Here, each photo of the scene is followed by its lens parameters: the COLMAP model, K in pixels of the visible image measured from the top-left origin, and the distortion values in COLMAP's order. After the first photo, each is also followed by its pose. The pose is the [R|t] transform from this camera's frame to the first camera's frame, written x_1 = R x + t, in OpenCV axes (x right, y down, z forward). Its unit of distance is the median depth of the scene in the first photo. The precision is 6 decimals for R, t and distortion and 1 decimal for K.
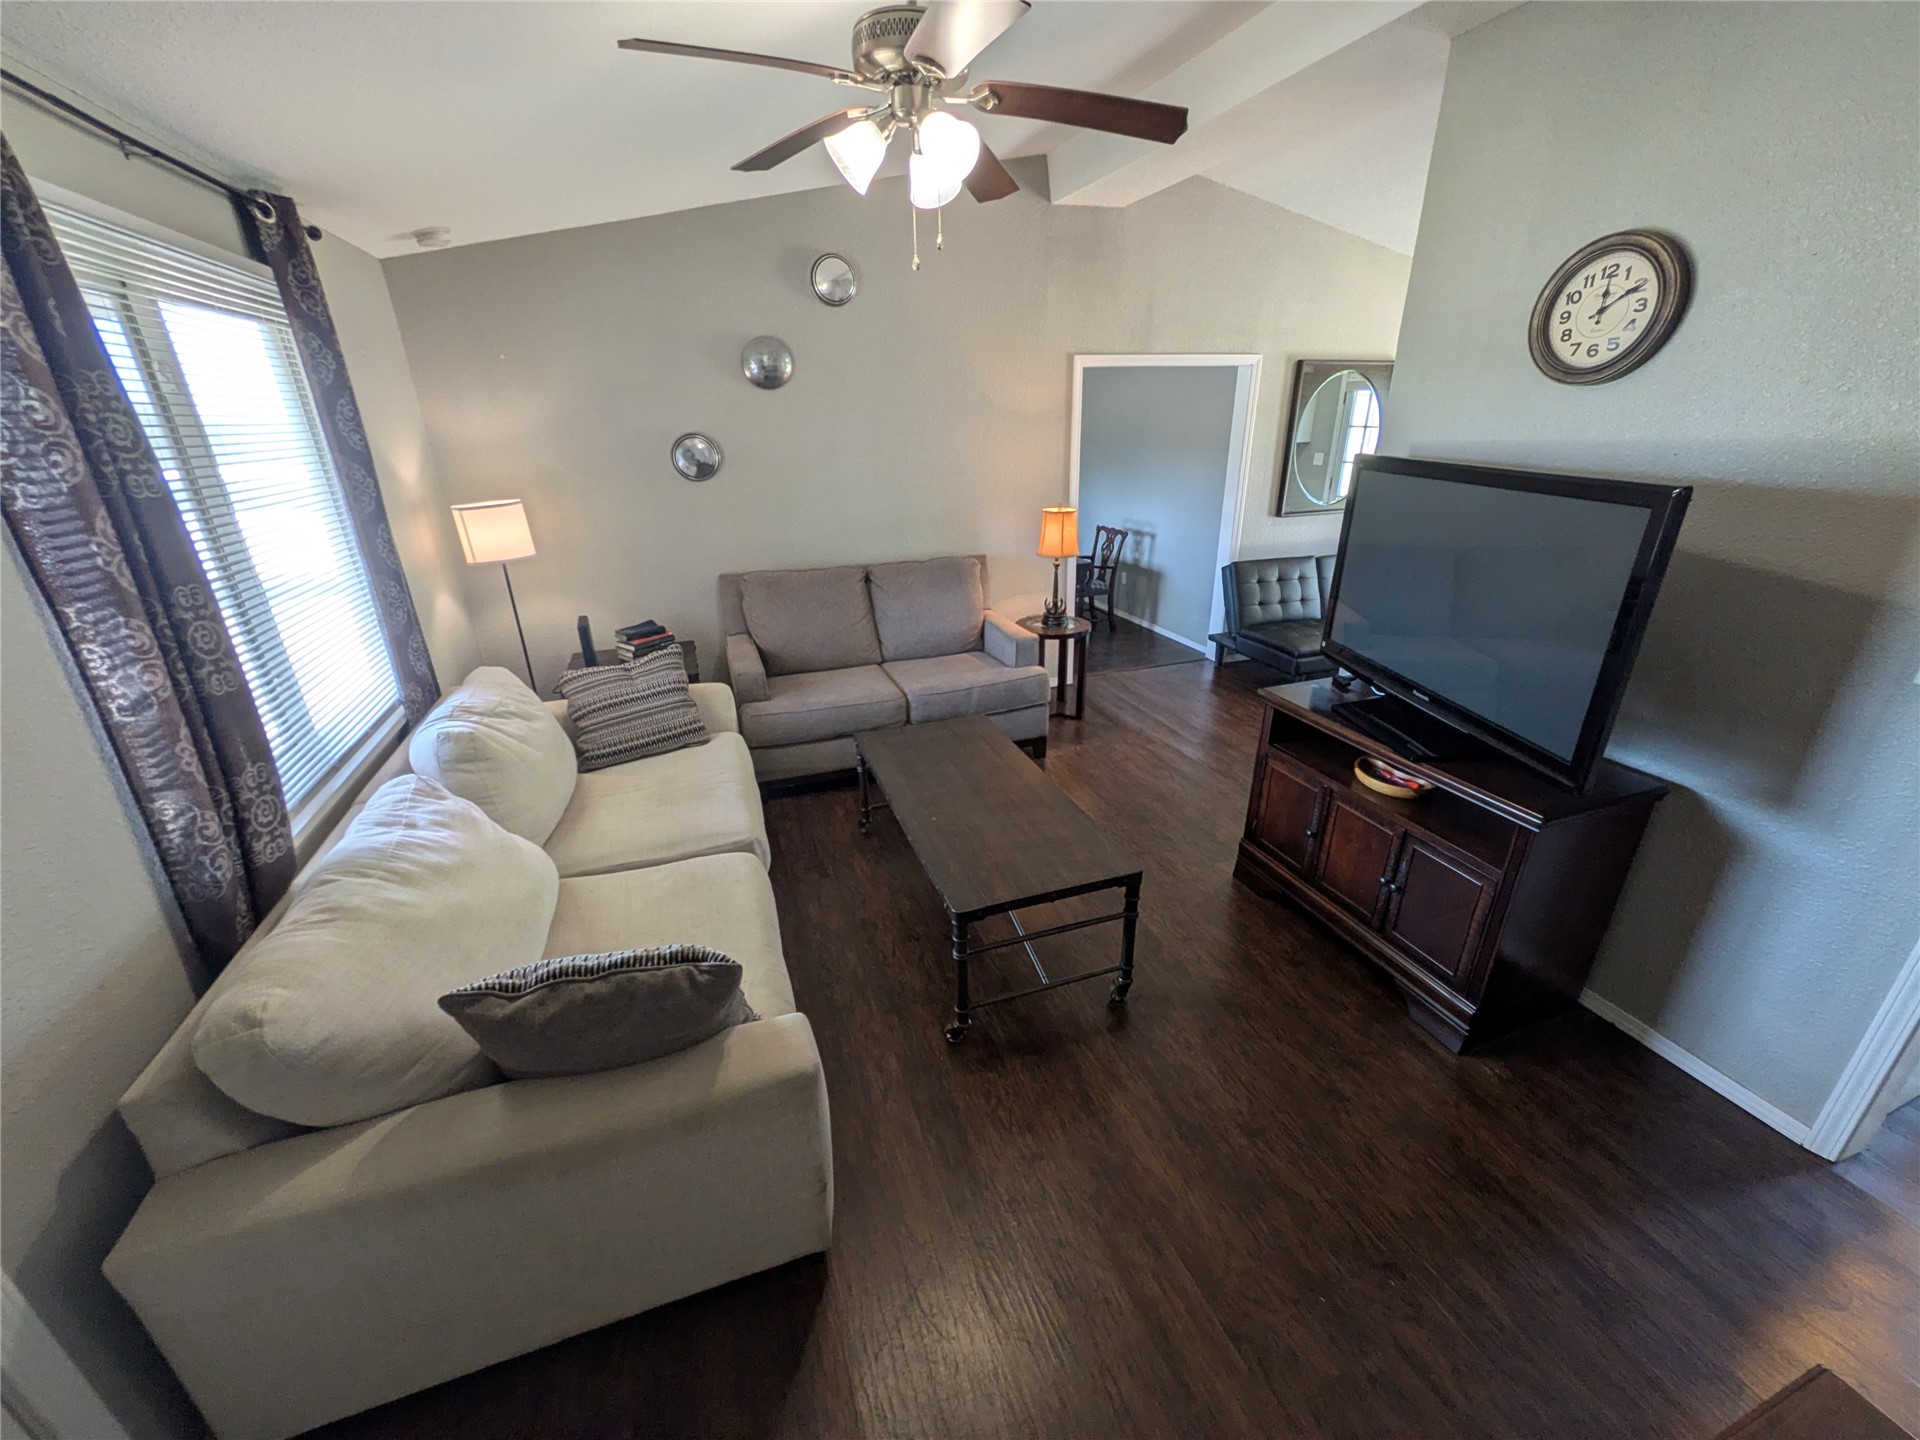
lens RADIAL K [[756.7, 0, 954.9], [0, 756.7, 717.5], [0, 0, 1]] dist [-0.004931, 0.001050]
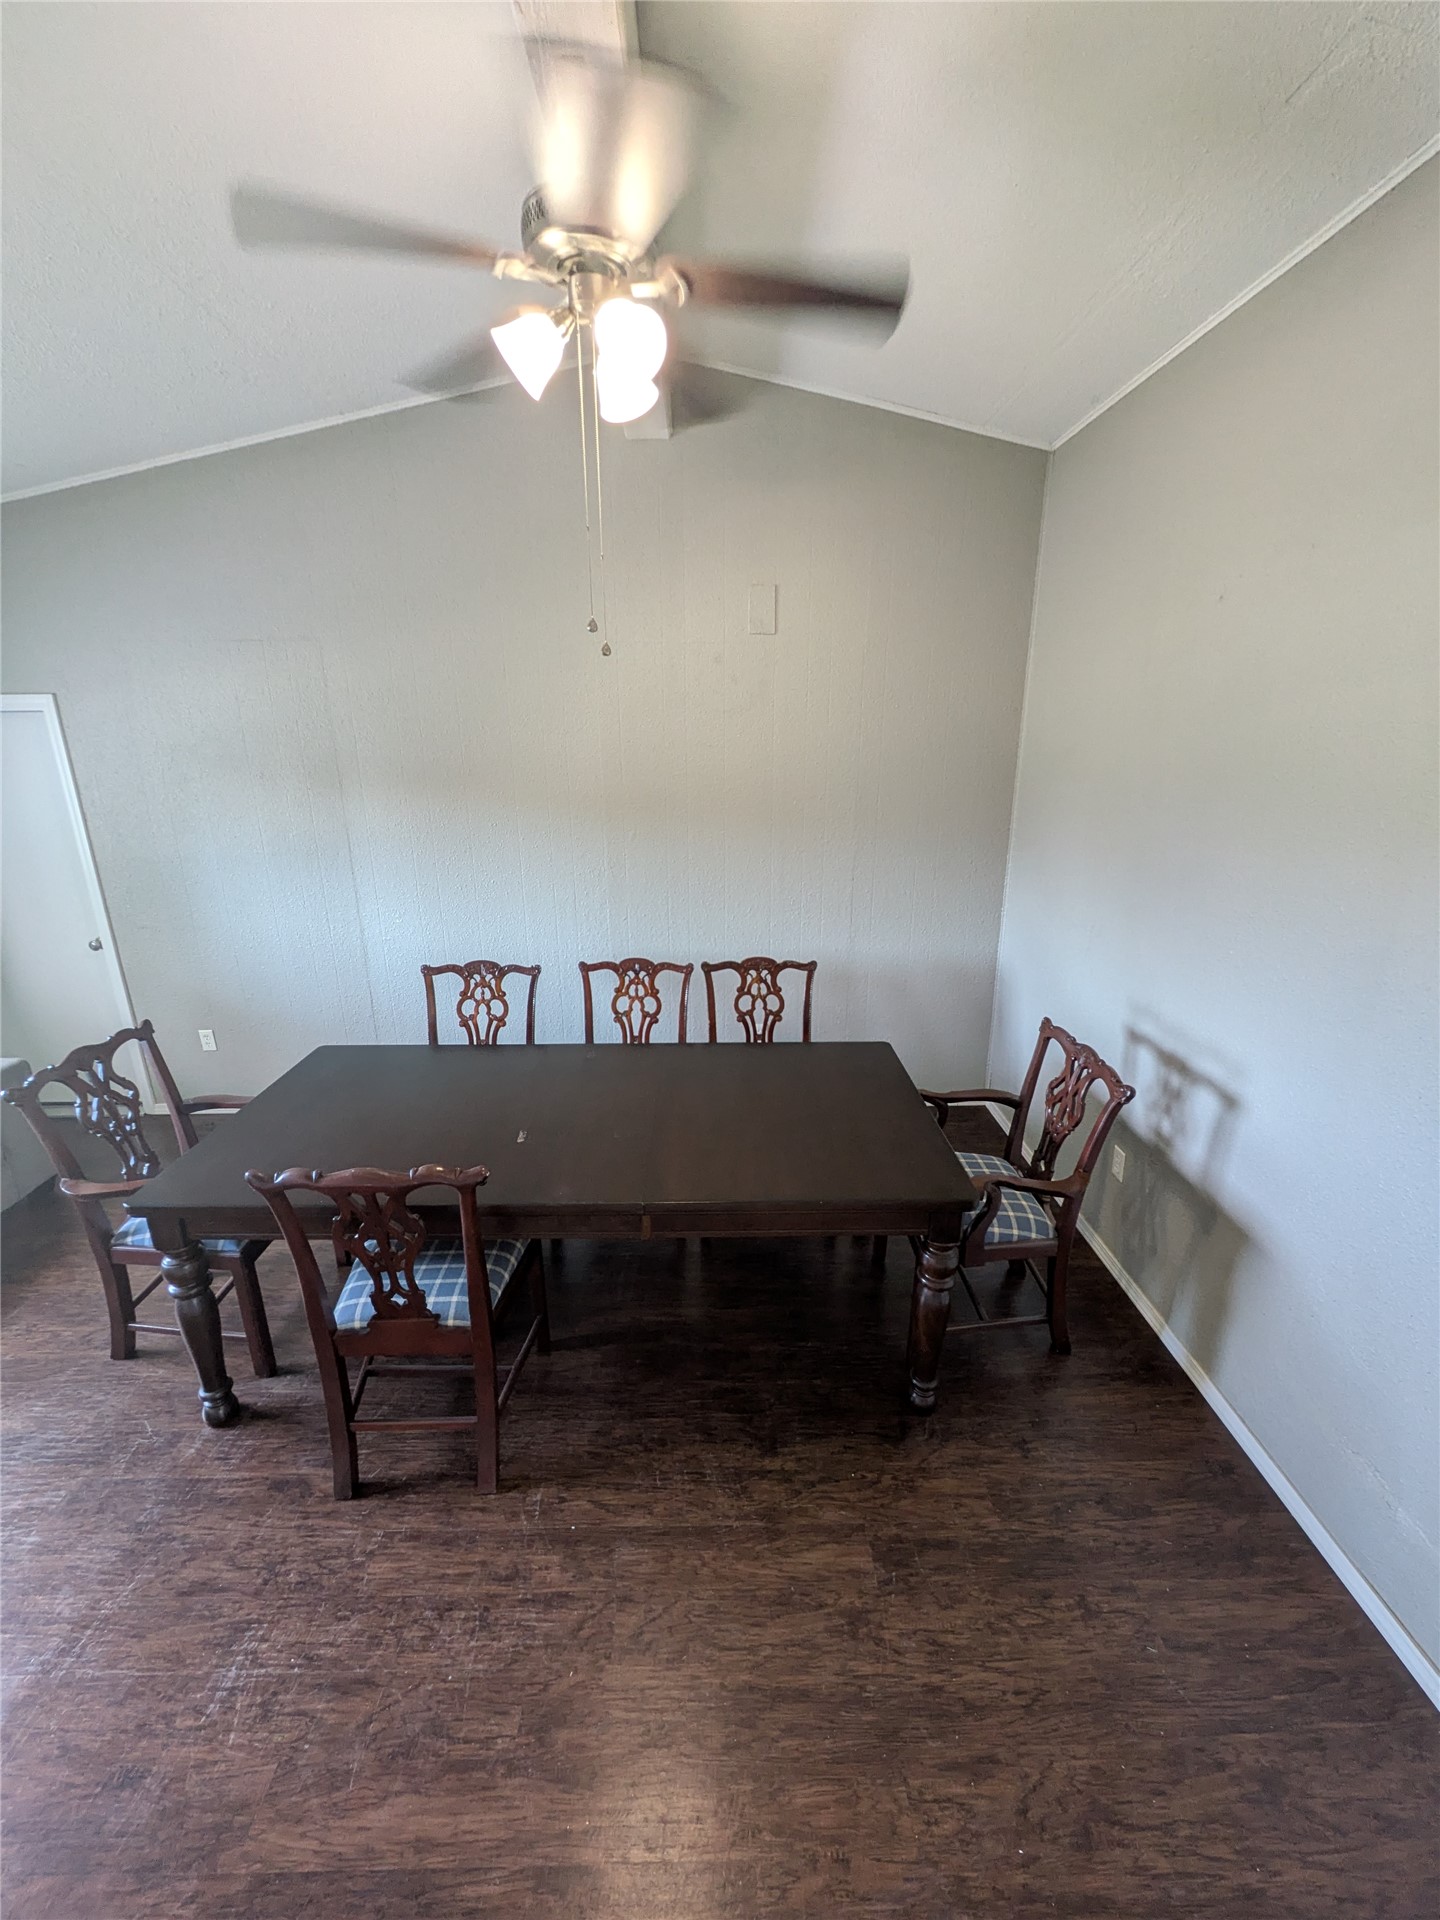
lens RADIAL K [[756.7, 0, 710.9], [0, 756.7, 960.1], [0, 0, 1]] dist [-0.004931, 0.001050]
pose [[0.943736, 0.108805, -0.312287, 0.153683], [-0.137980, 0.987754, -0.072832, -0.240944], [0.300538, 0.111823, 0.947192, 0.640588]]
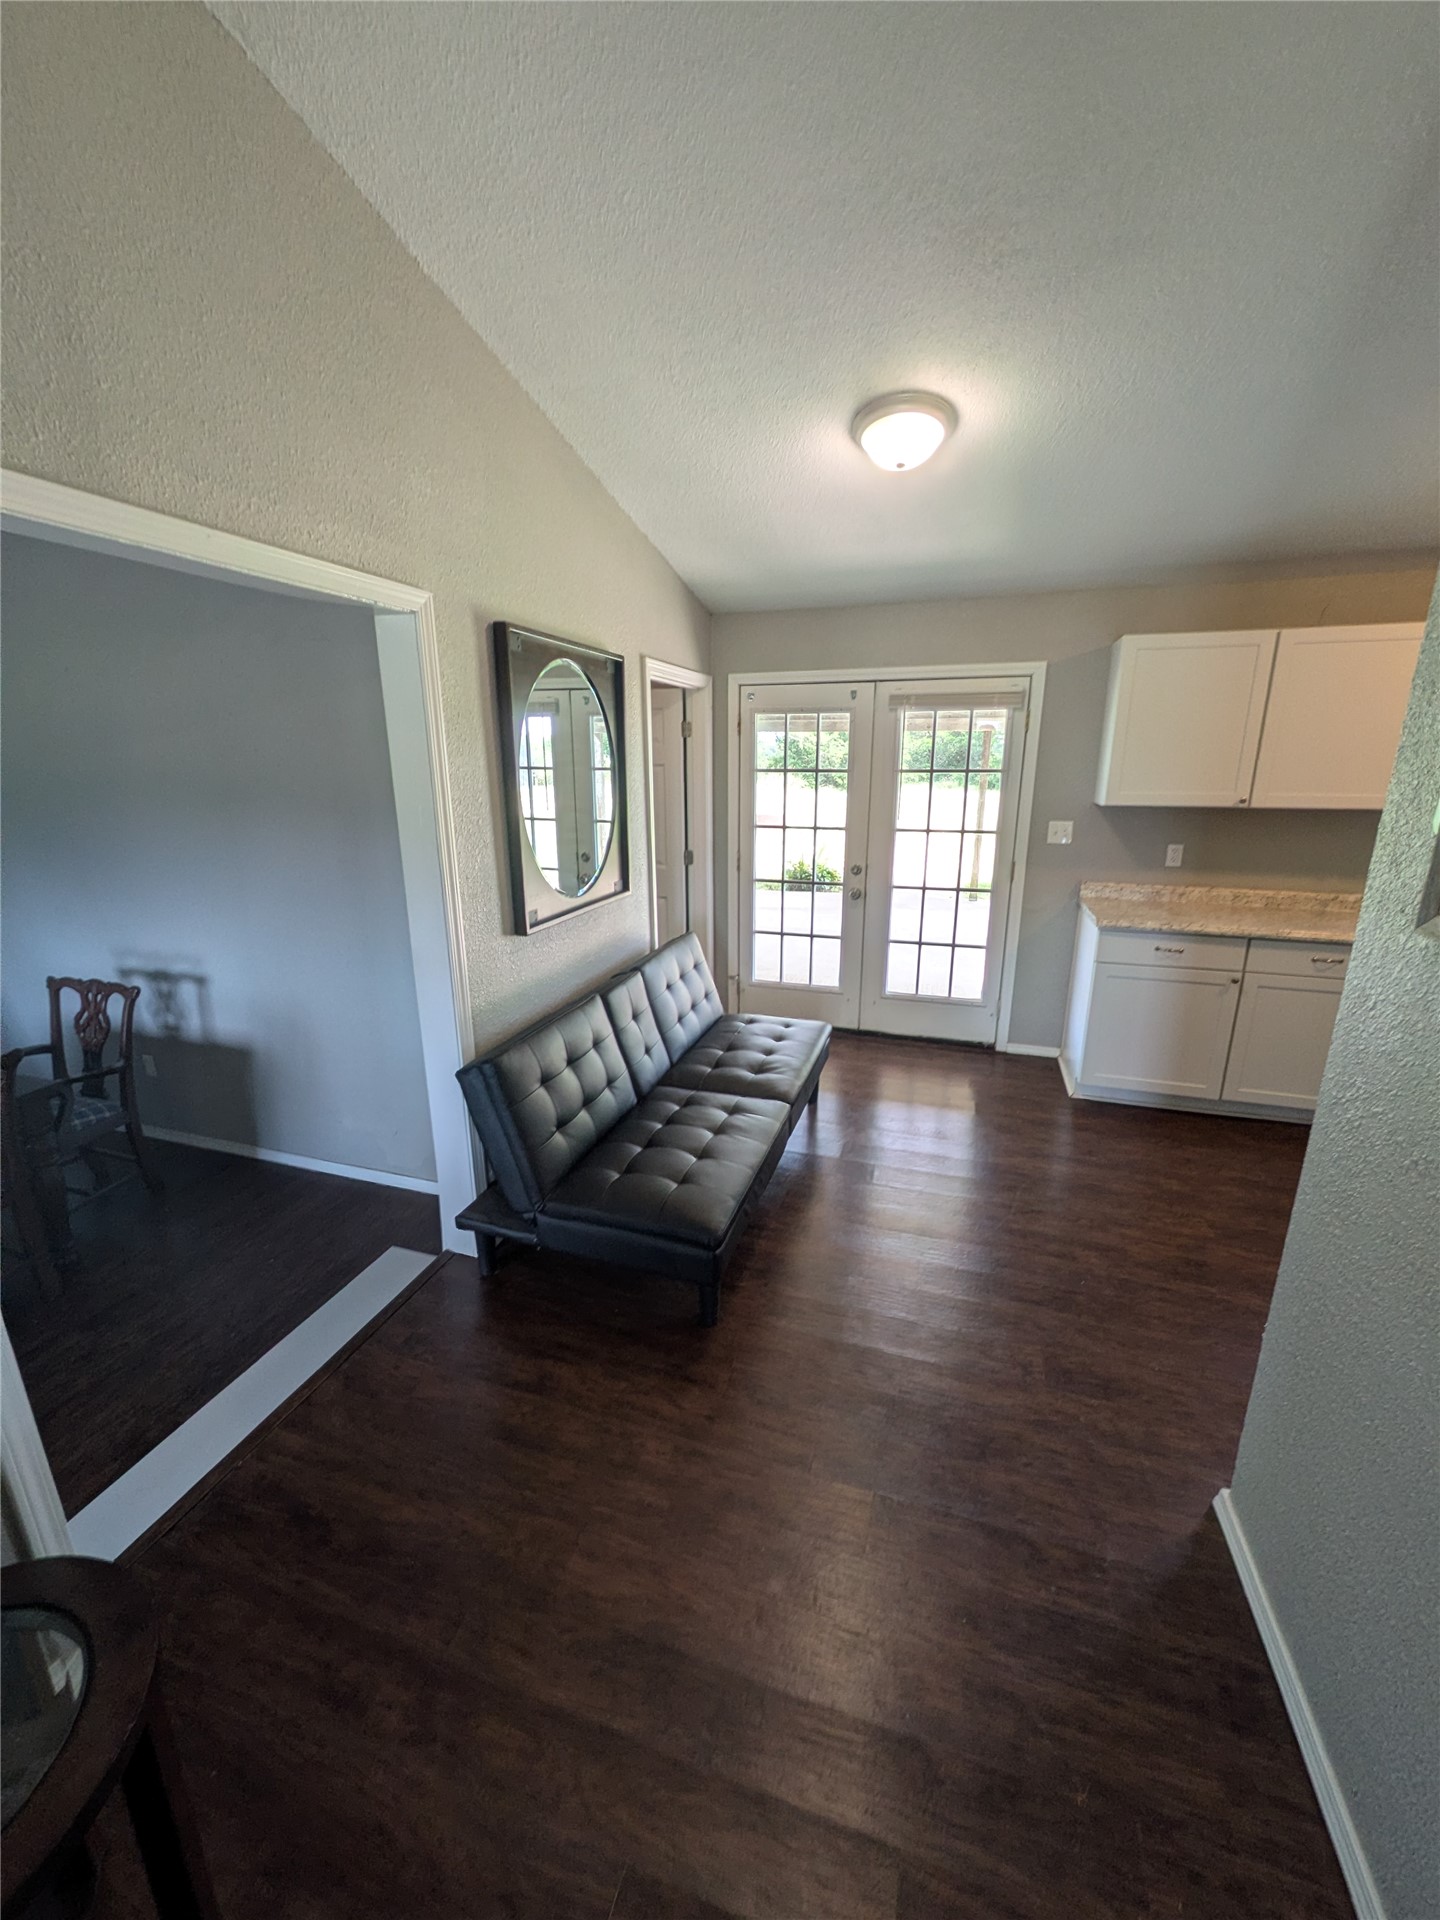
lens RADIAL K [[756.7, 0, 729.3], [0, 756.7, 960.9], [0, 0, 1]] dist [-0.004931, 0.001050]
pose [[0.603961, -0.191466, 0.773674, 0.089874], [0.293226, 0.956012, 0.007686, -0.151799], [-0.741113, 0.222219, 0.633537, 0.420662]]
